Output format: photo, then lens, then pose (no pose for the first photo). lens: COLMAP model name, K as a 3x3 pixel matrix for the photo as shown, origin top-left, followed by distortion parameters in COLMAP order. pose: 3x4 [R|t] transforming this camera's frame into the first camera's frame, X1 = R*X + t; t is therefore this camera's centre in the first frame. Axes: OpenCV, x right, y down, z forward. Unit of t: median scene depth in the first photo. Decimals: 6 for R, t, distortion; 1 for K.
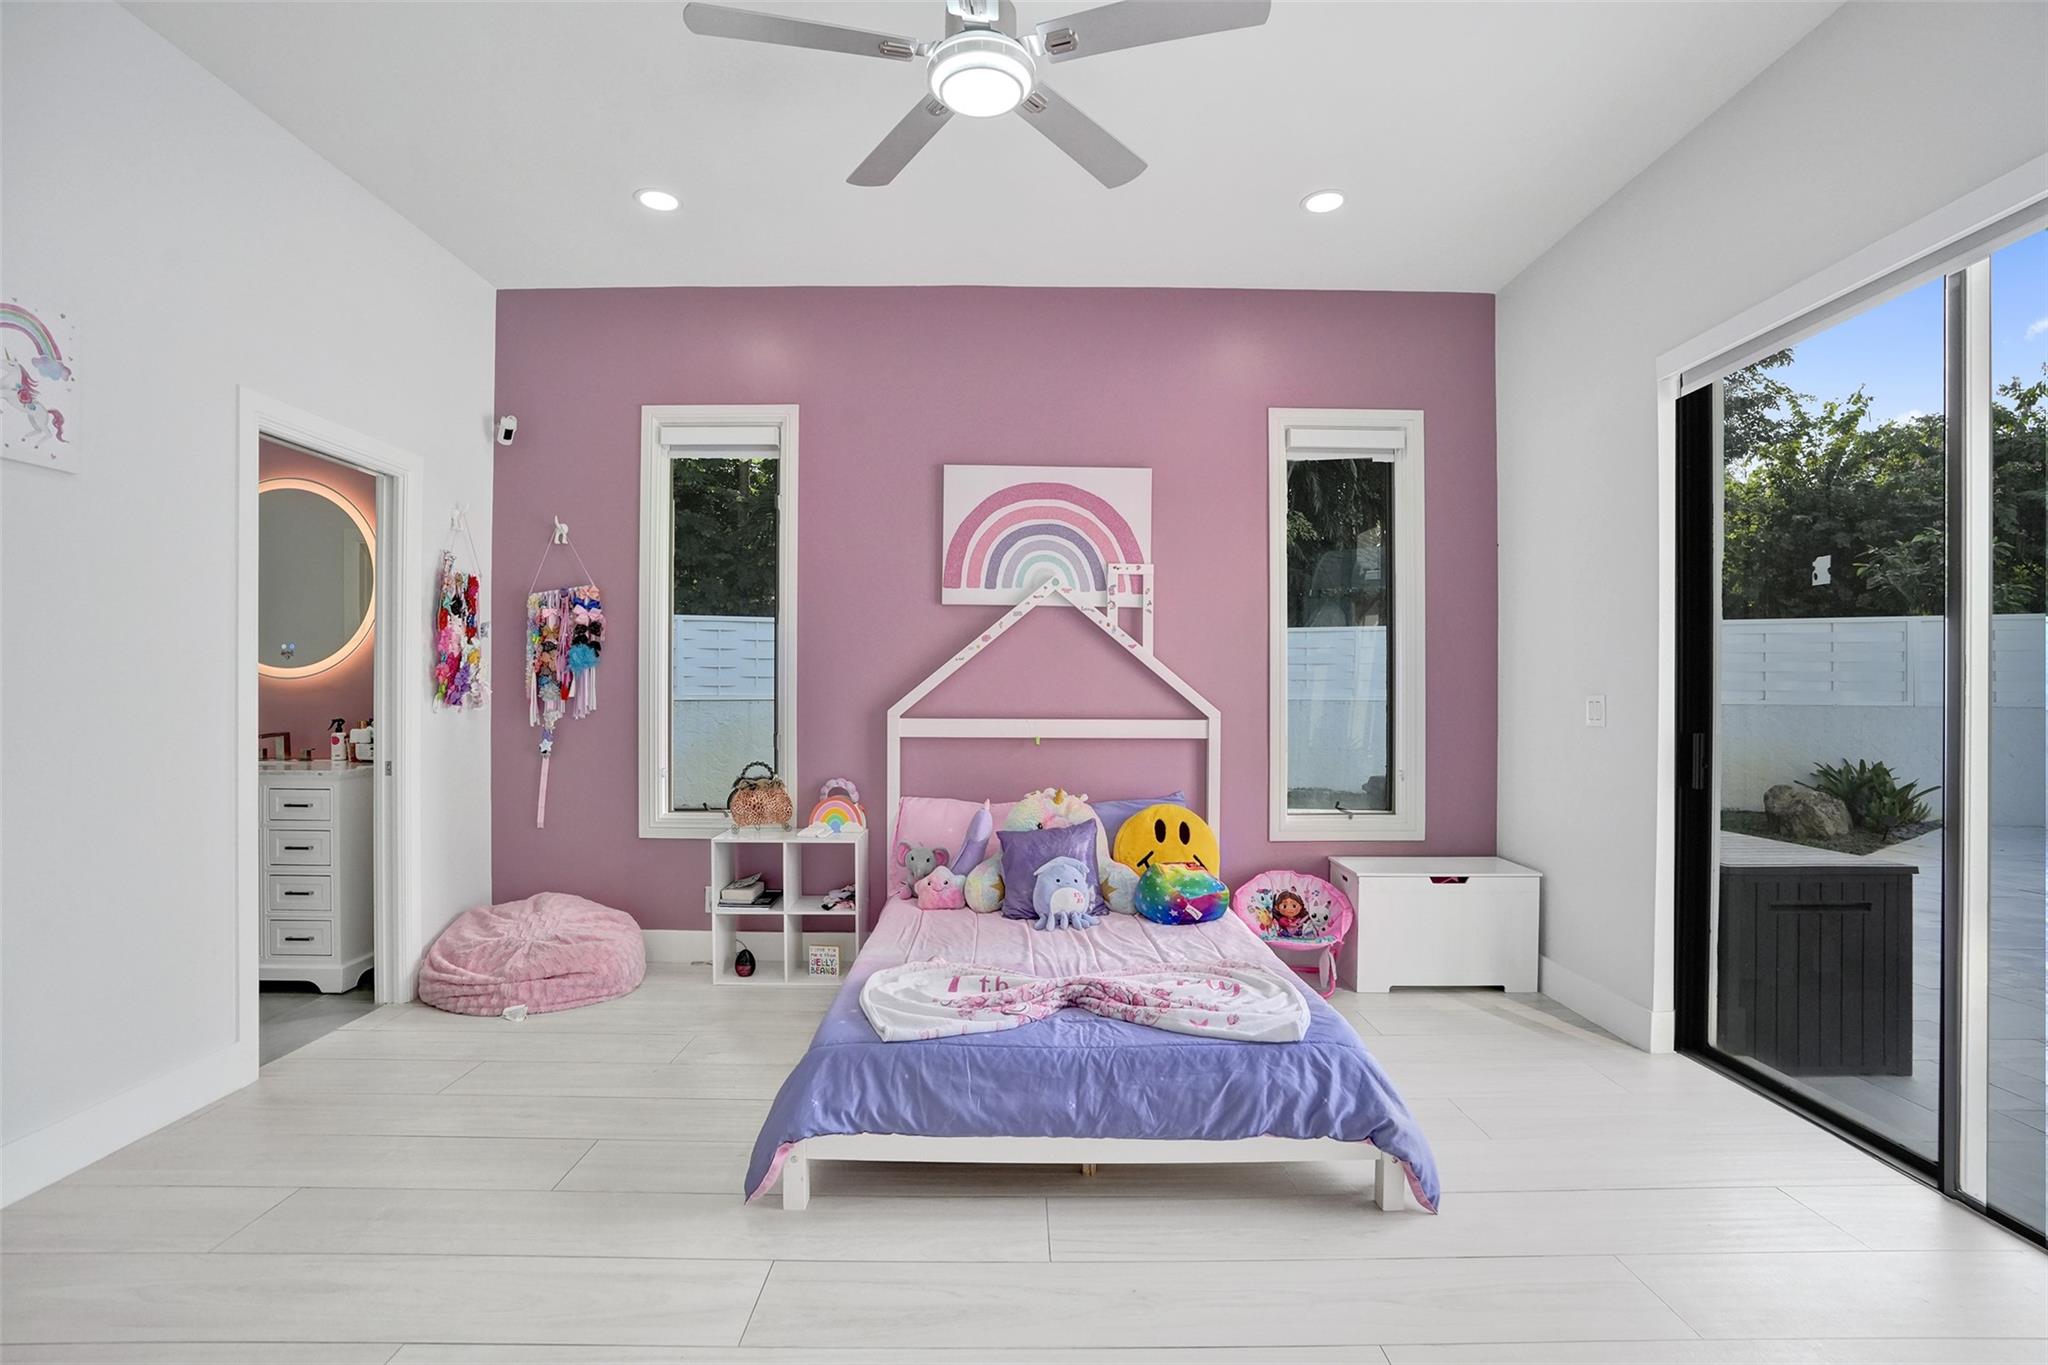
lens RADIAL K [[960.0, 0, 1030.8], [0, 960.0, 682.4], [0, 0, 1]] dist [-0.051277, 0.019989]
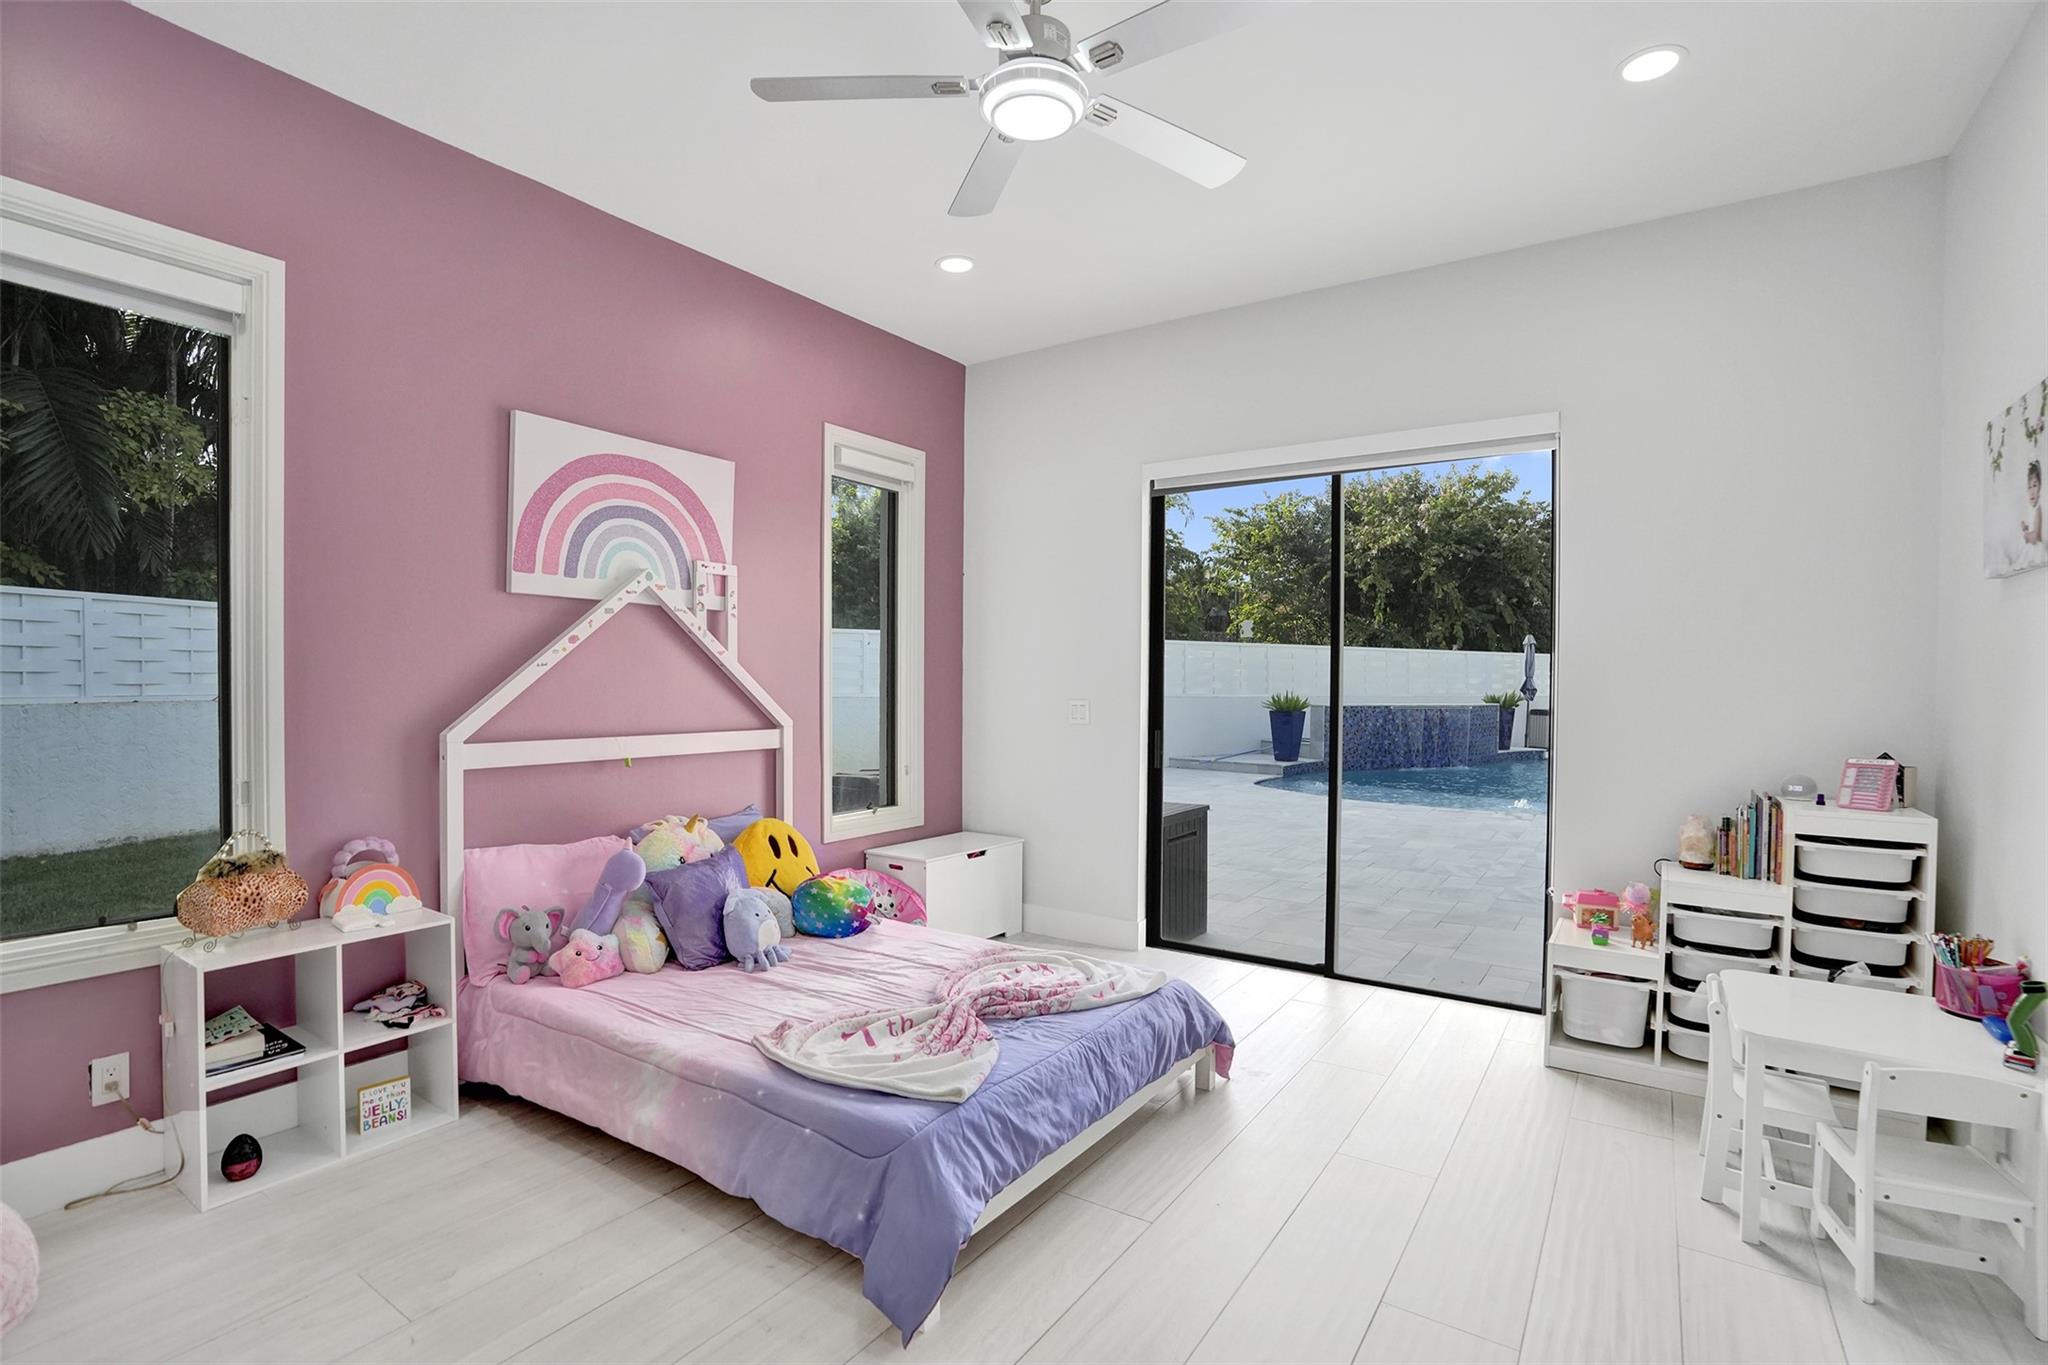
lens RADIAL K [[960.0, 0, 1033.3], [0, 960.0, 686.3], [0, 0, 1]] dist [-0.051277, 0.019989]
pose [[0.575435, -0.006493, 0.817822, -0.473160], [-0.011934, 0.999795, 0.016335, -0.023963], [-0.817760, -0.019160, 0.575240, 0.226892]]
